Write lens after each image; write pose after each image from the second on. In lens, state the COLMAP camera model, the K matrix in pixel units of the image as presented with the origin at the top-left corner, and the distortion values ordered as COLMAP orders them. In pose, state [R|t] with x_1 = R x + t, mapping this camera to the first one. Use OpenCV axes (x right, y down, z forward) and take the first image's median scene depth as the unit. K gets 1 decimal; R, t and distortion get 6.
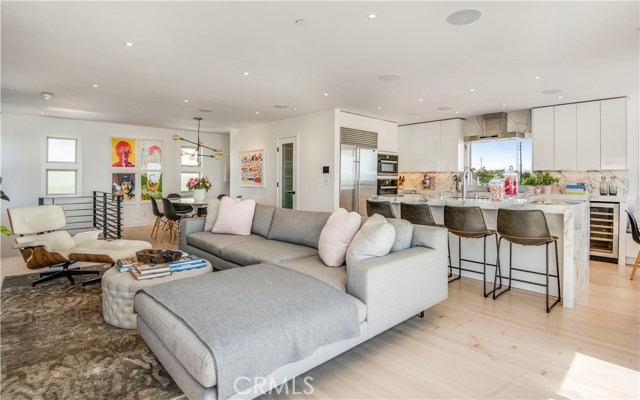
lens RADIAL K [[326.8, 0, 328.1], [0, 326.8, 178.2], [0, 0, 1]] dist [-0.031443, -0.001877]
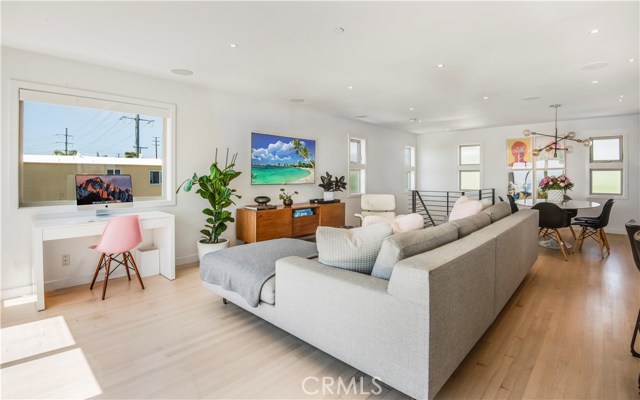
lens RADIAL K [[304.6, 0, 314.1], [0, 304.6, 178.3], [0, 0, 1]] dist [-0.013280, -0.000265]
pose [[0.045092, -0.001931, -0.998981, 0.339029], [0.003291, 0.999993, -0.001784, 0.003642], [0.998977, -0.003207, 0.045098, 0.324651]]
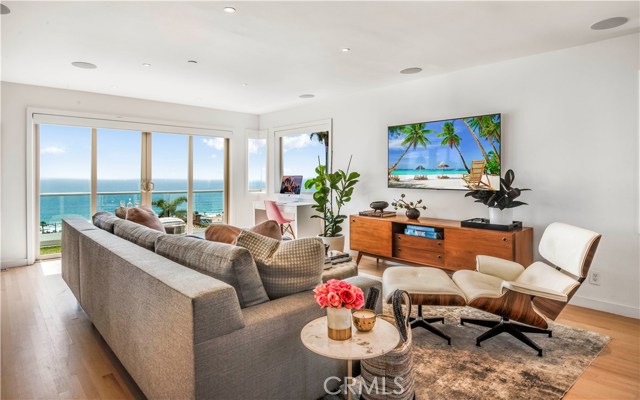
lens RADIAL K [[366.4, 0, 324.3], [0, 366.4, 177.2], [0, 0, 1]] dist [-0.008199, -0.001805]
pose [[-0.999738, -0.010721, 0.020217, -0.251465], [-0.010711, 0.999942, 0.000605, -0.002371], [-0.020222, 0.000389, -0.999795, 0.936340]]
